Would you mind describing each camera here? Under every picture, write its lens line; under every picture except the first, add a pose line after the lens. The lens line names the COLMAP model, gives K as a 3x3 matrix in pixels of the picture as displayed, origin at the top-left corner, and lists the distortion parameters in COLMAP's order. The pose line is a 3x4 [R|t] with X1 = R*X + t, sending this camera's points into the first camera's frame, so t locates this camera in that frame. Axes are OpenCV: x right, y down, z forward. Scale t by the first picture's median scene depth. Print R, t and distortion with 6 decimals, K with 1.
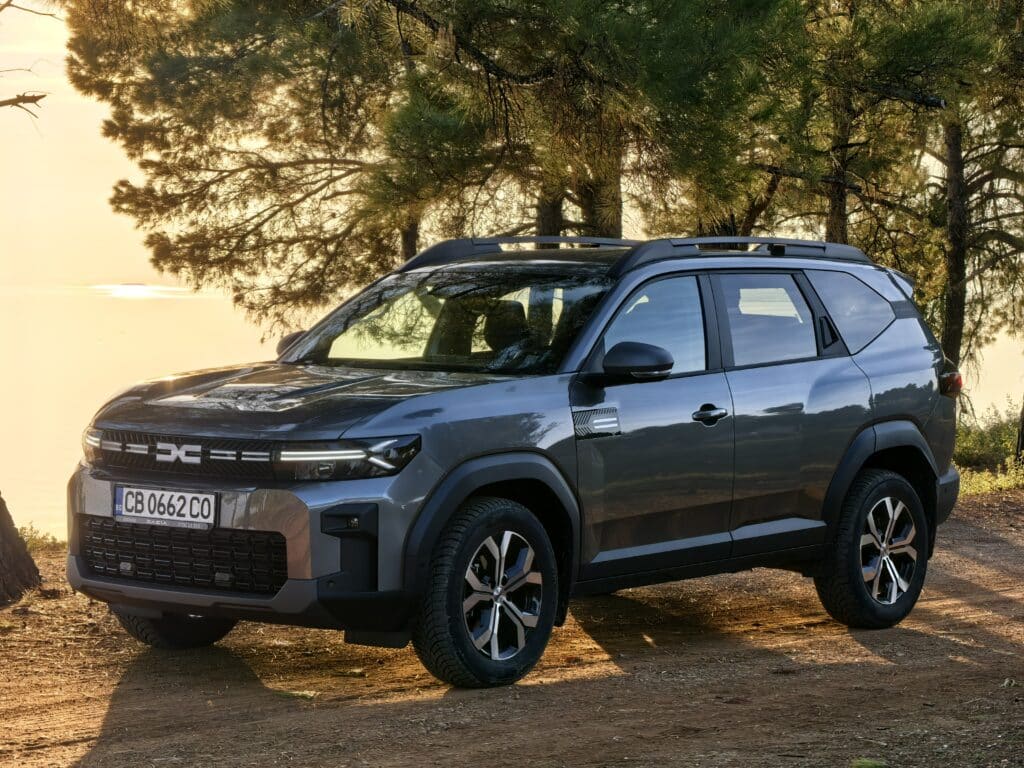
lens RADIAL K [[2721.1, 0, 515.1], [0, 2721.1, 386.7], [0, 0, 1]] dist [0.327961, 0.000000]
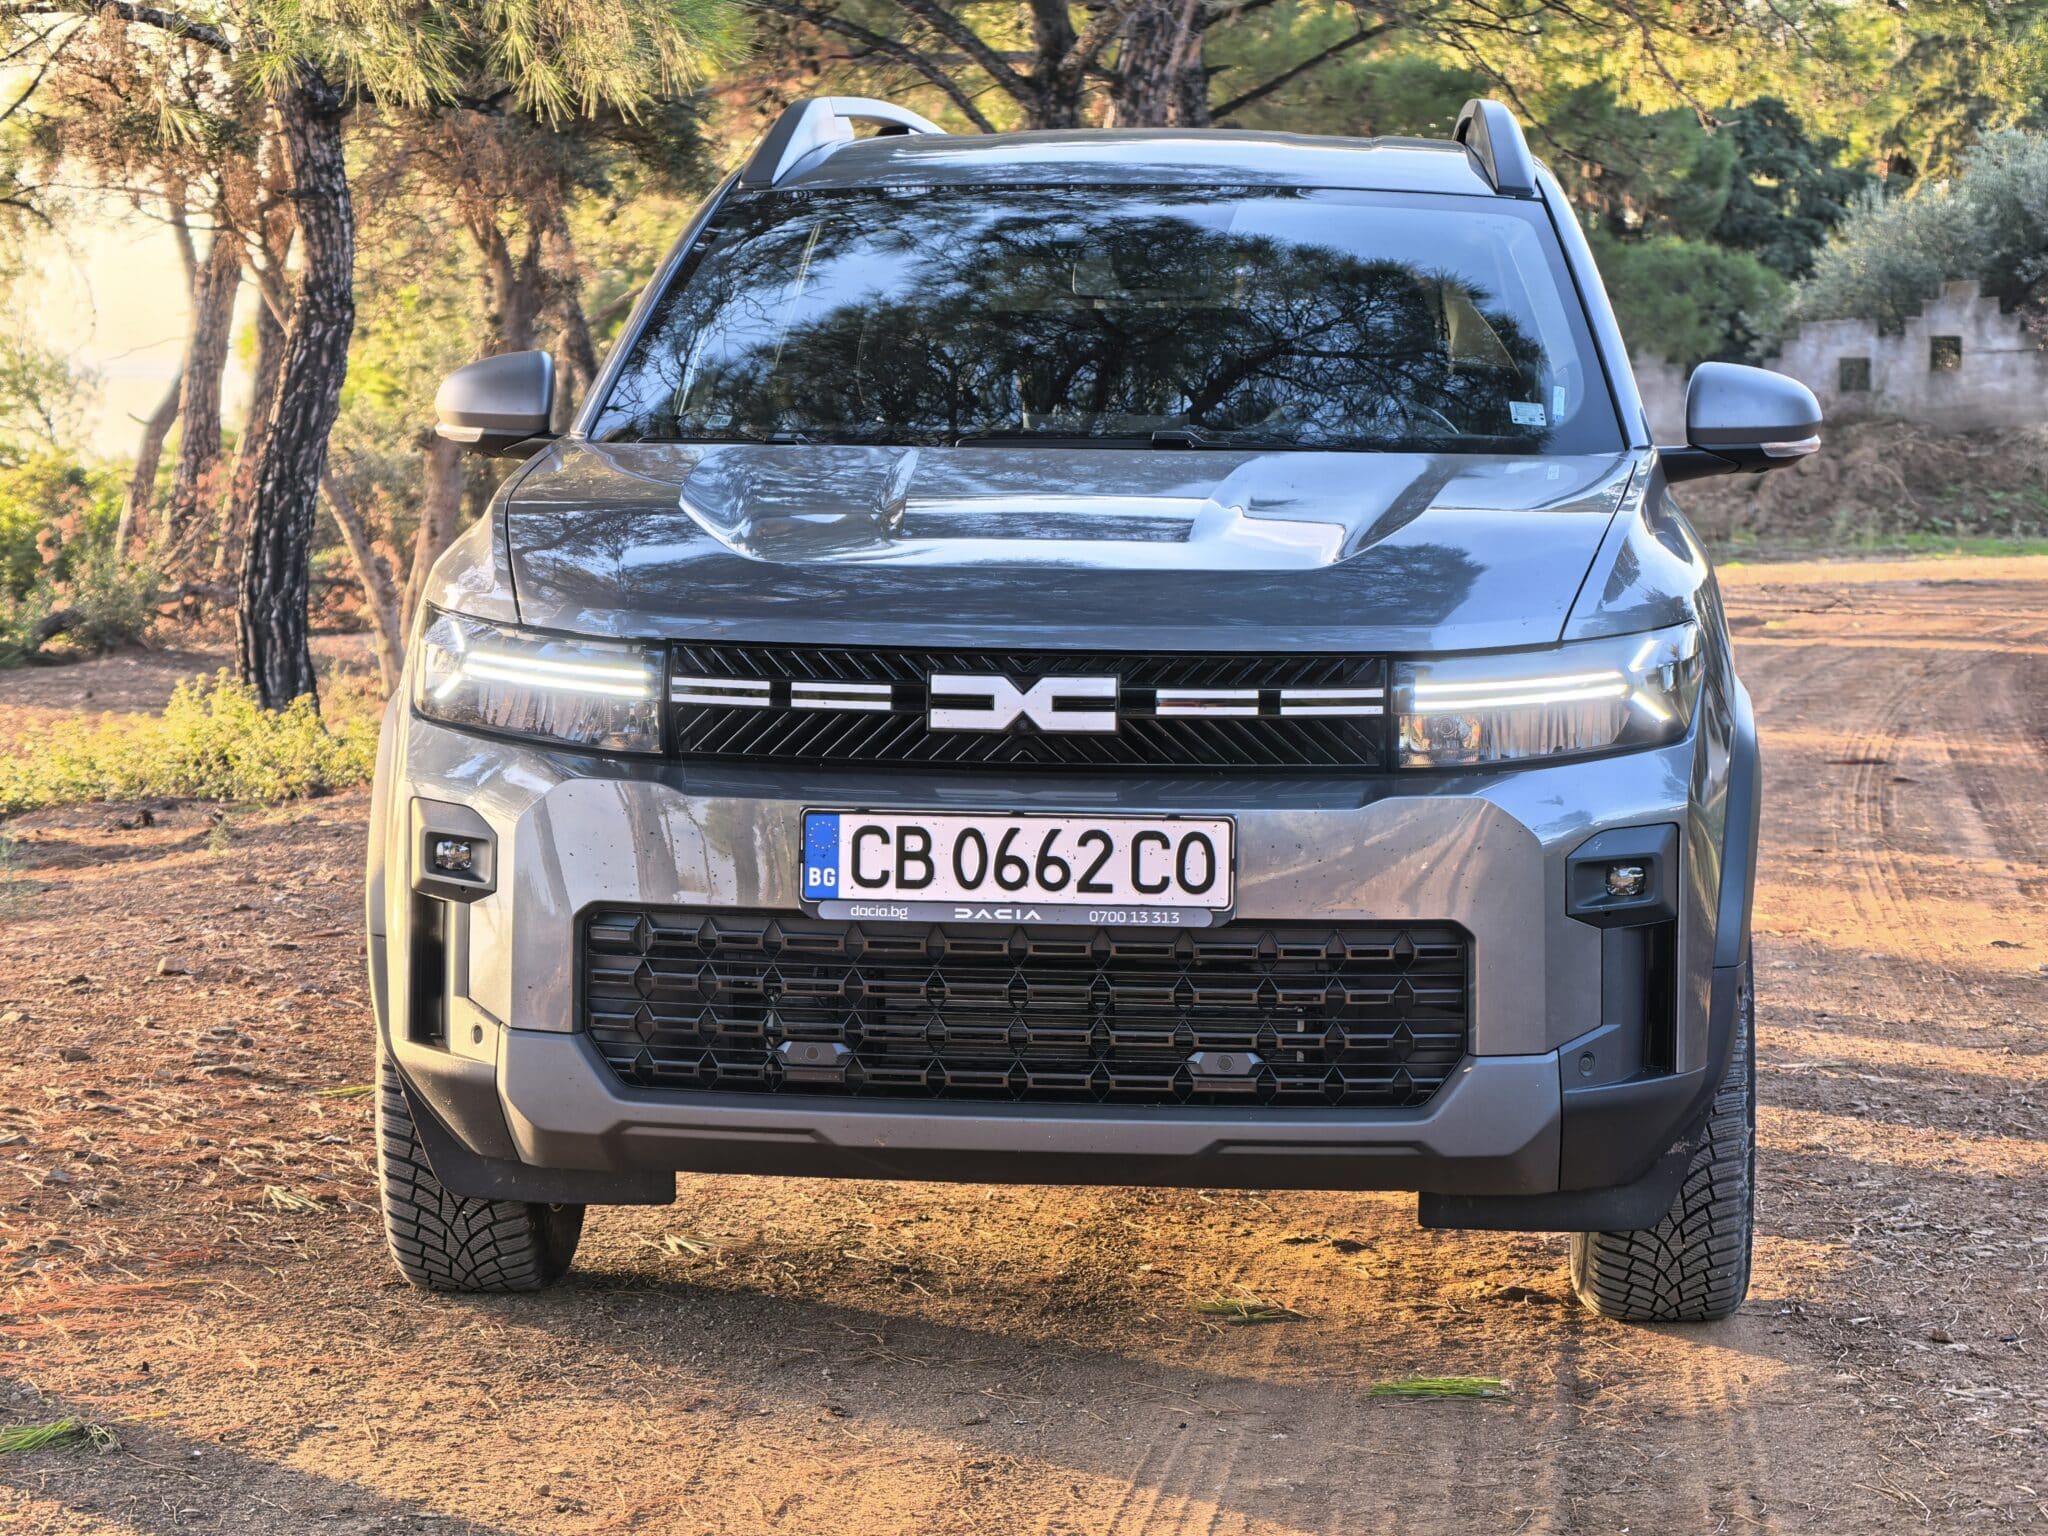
lens RADIAL K [[5442.2, 0, 964.2], [0, 5442.2, 703.6], [0, 0, 1]] dist [0.327961, 0.000000]
pose [[0.837869, -0.041322, 0.544306, -0.483267], [0.024242, 0.998964, 0.038522, -0.001297], [-0.545333, -0.019081, 0.838002, 0.444257]]
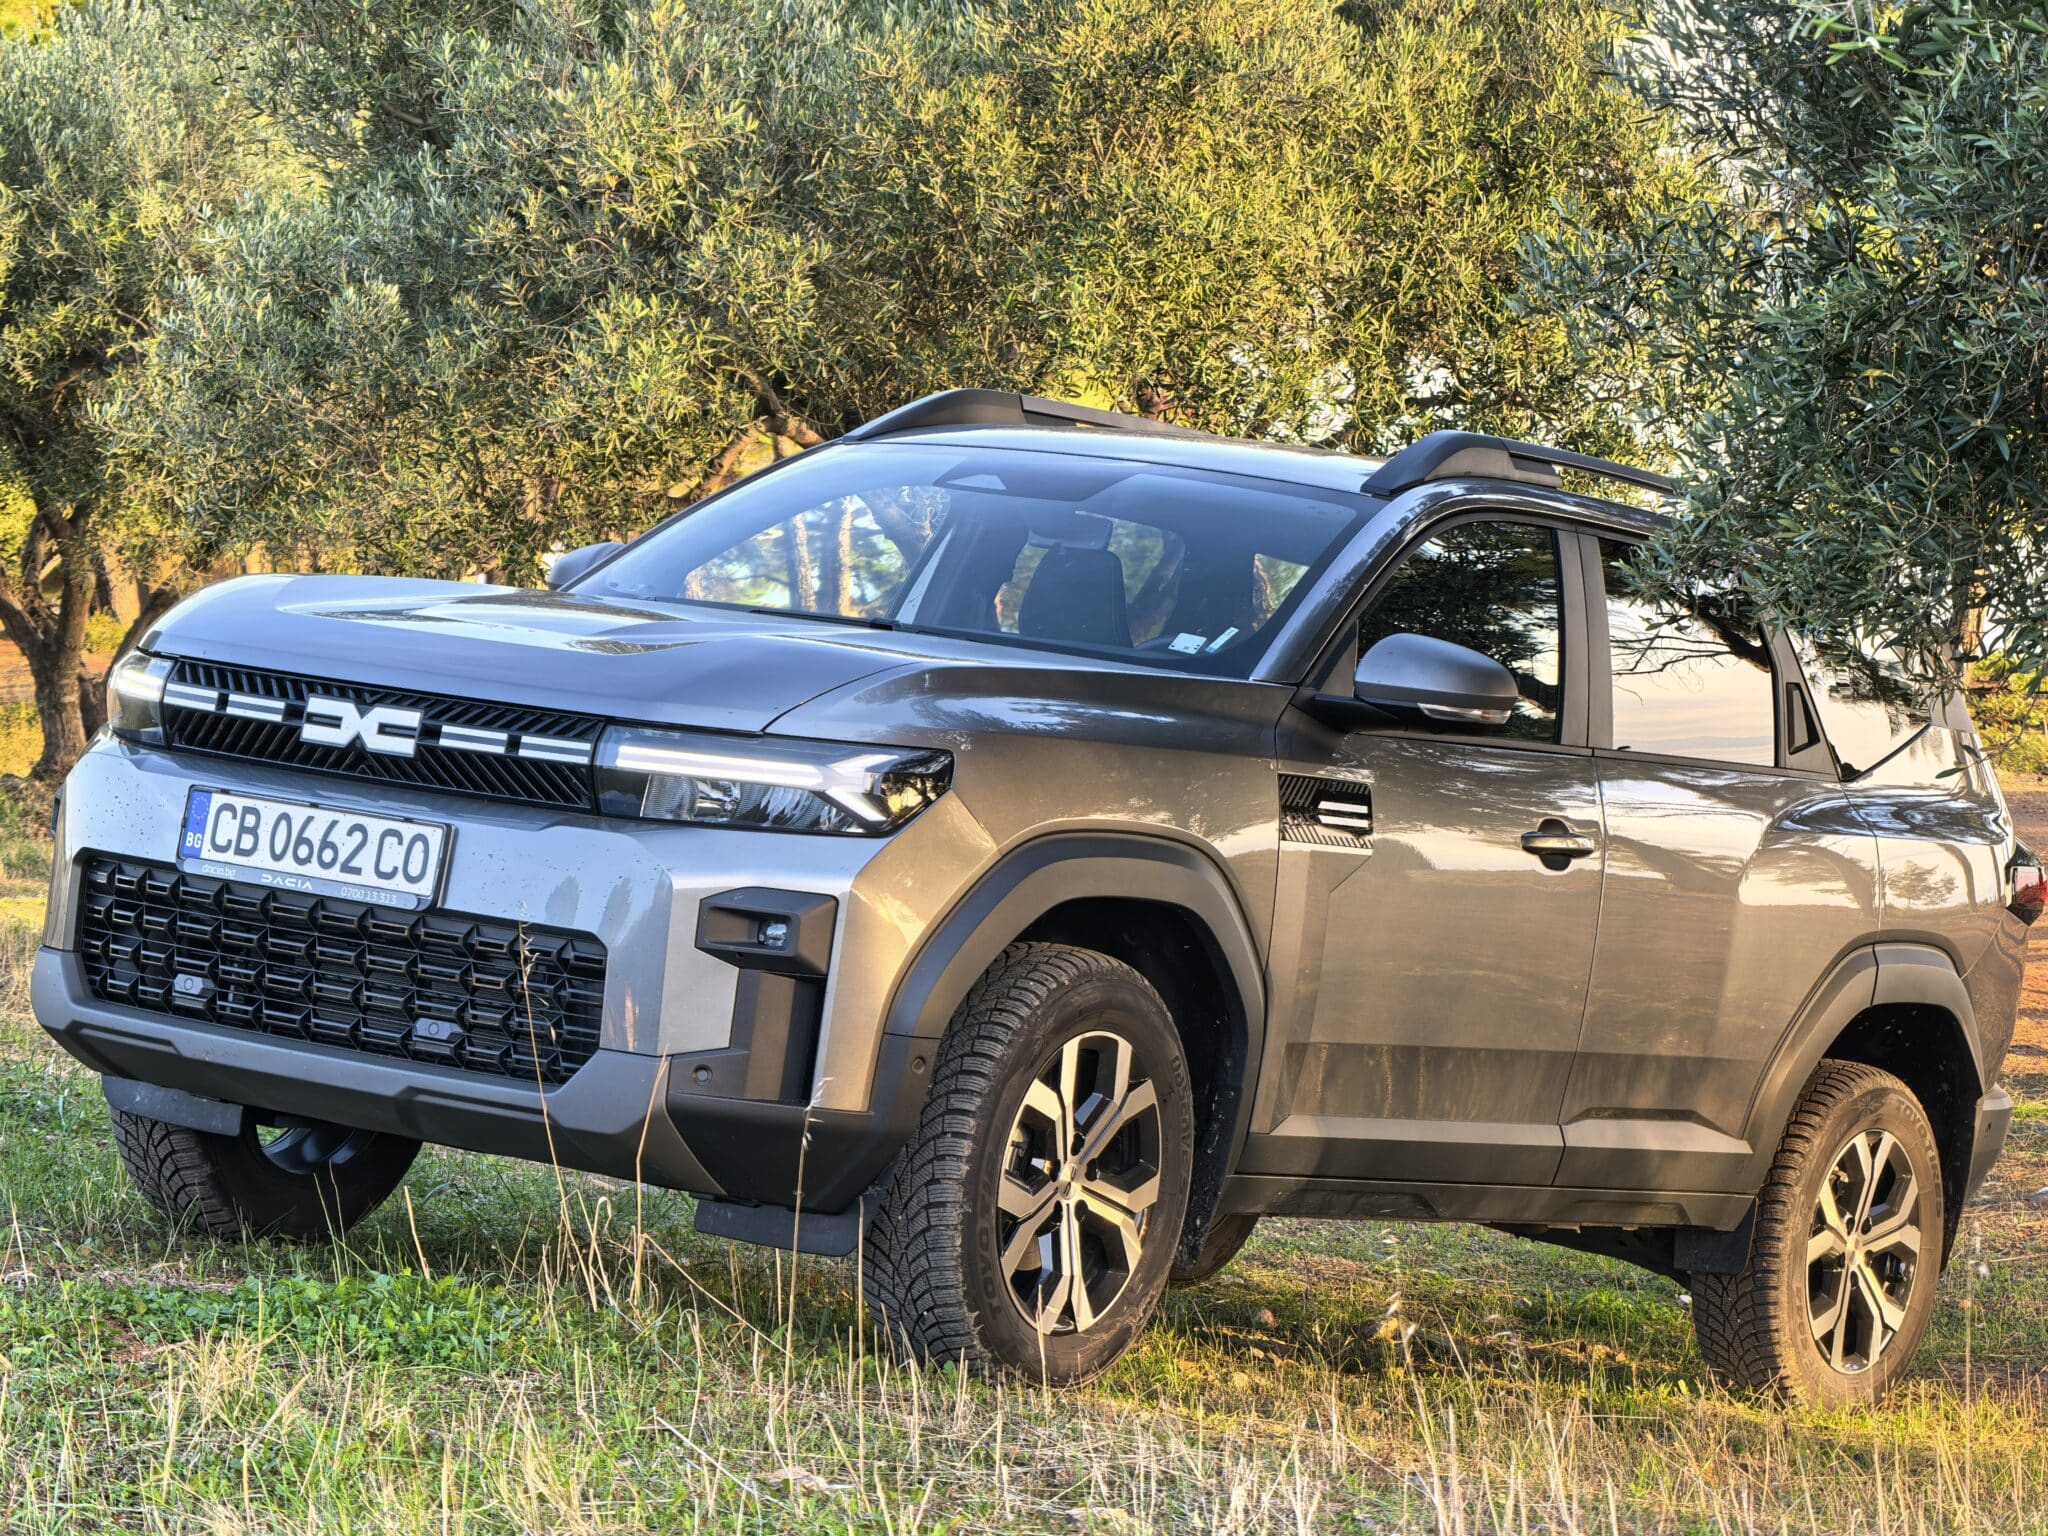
lens RADIAL K [[5442.2, 0, 1041.9], [0, 5442.2, 766.2], [0, 0, 1]] dist [0.327961, 0.000000]
pose [[0.988817, 0.134682, 0.064047, -0.072141], [-0.131145, 0.989749, -0.056558, 0.063066], [-0.071008, 0.047526, 0.996343, 0.162295]]
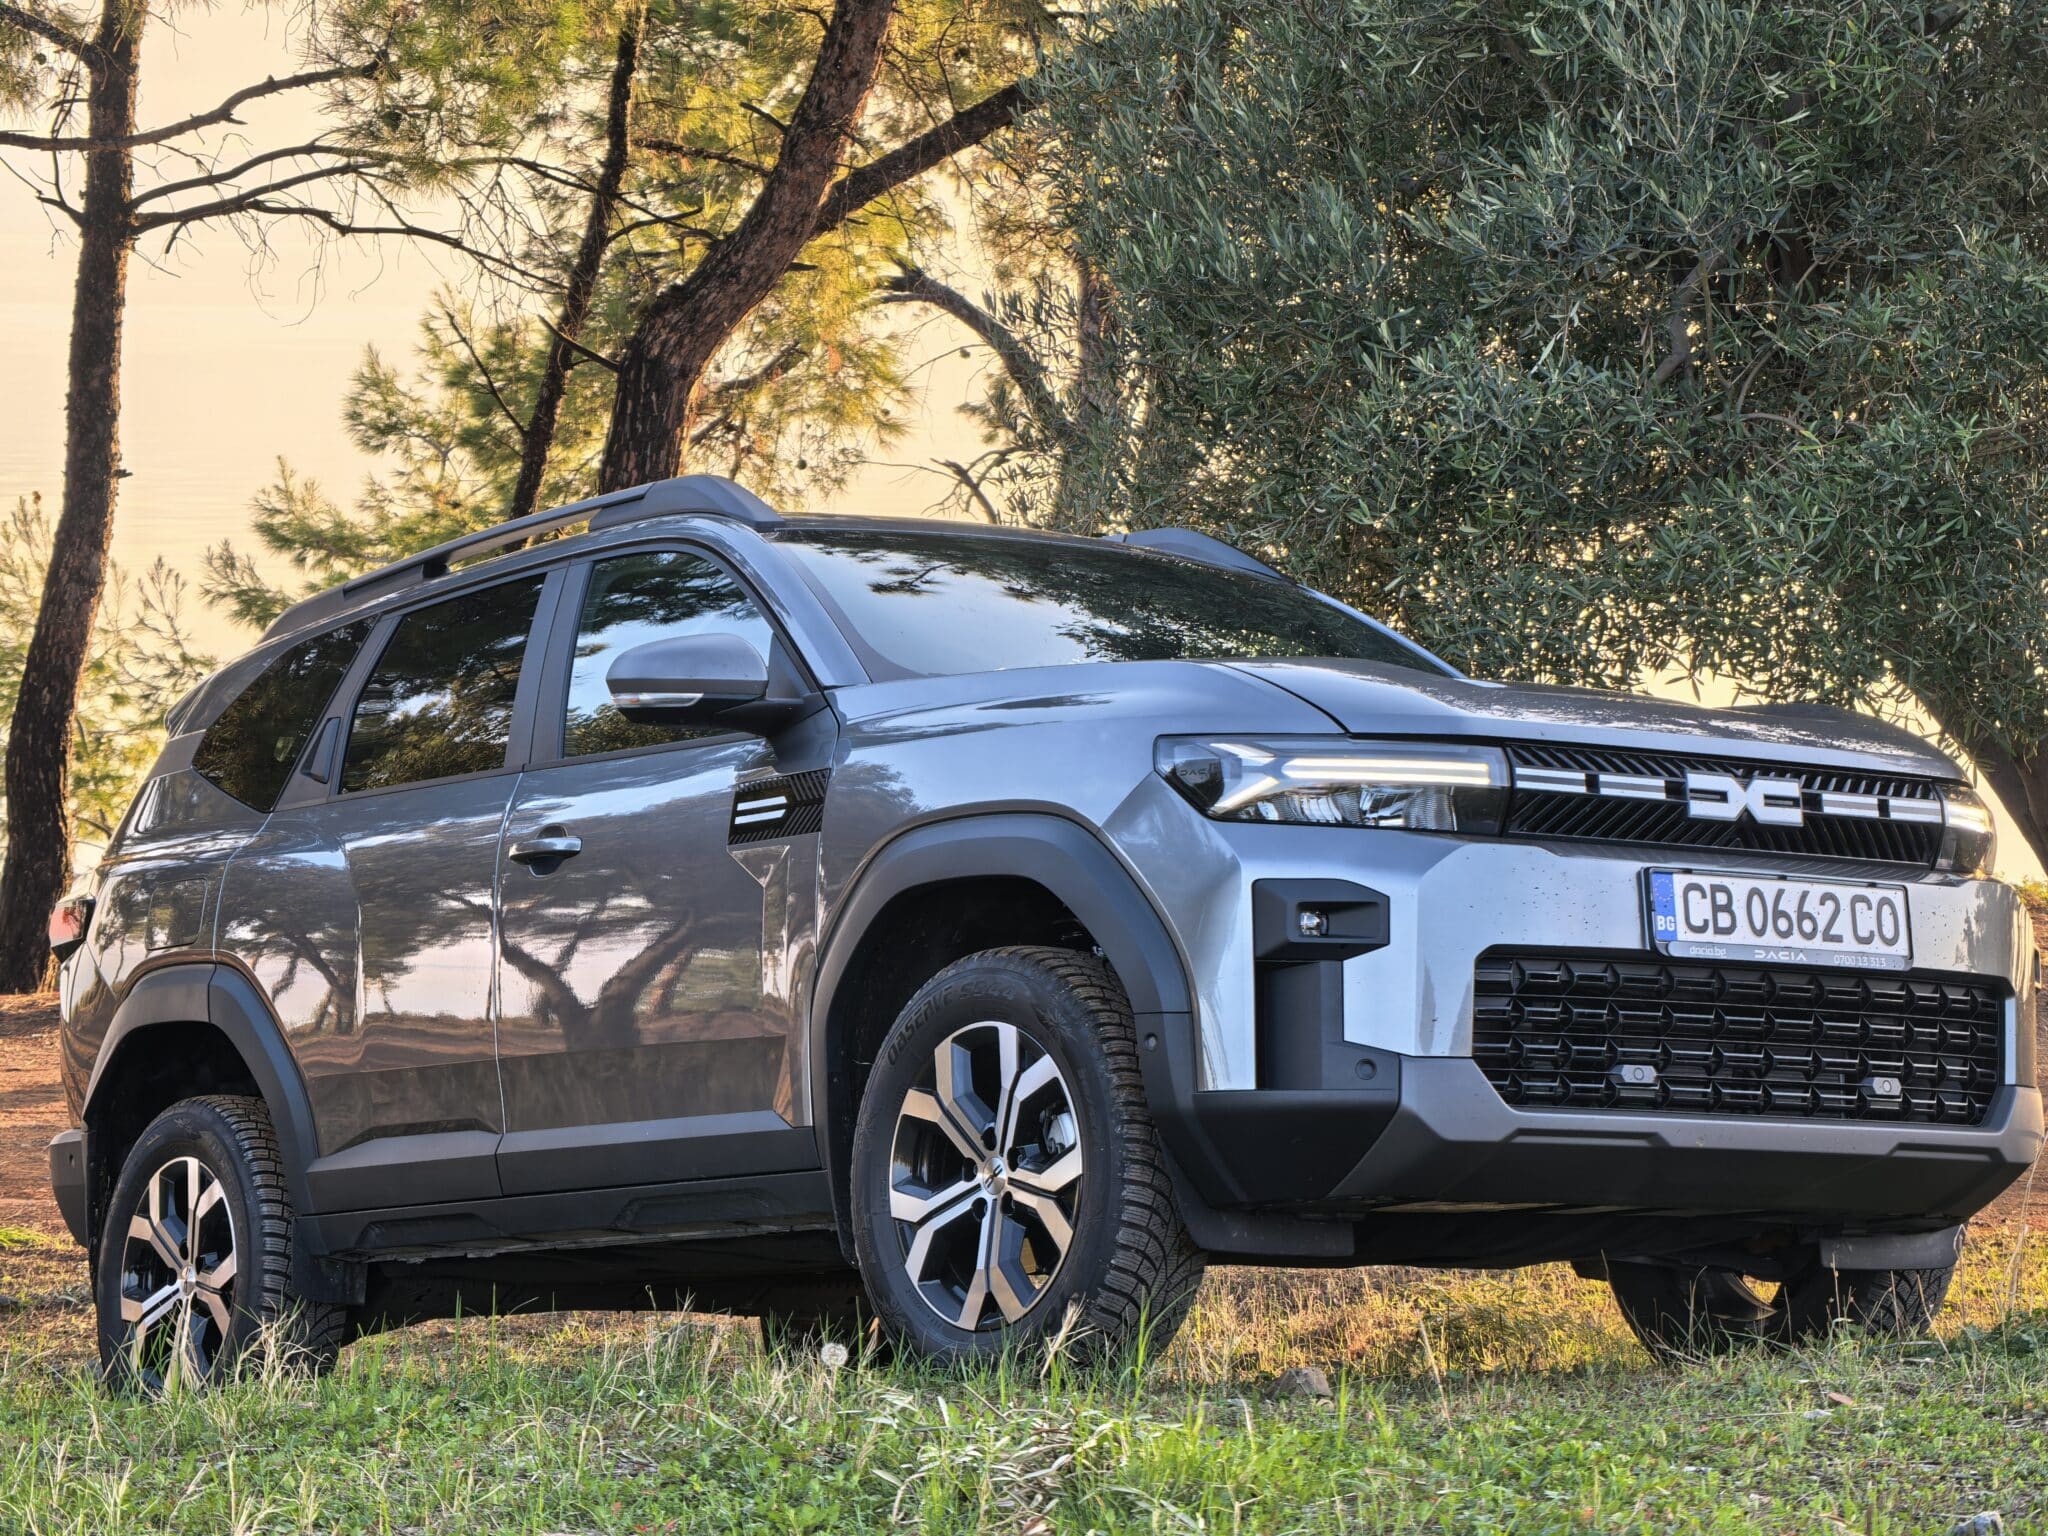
lens RADIAL K [[5442.2, 0, 1026.3], [0, 5442.2, 771.2], [0, 0, 1]] dist [0.327961, 0.000000]
pose [[0.262563, 0.108870, 0.958753, -0.944171], [0.056761, 0.990151, -0.127980, 0.119636], [-0.963244, 0.088022, 0.253797, 0.882441]]
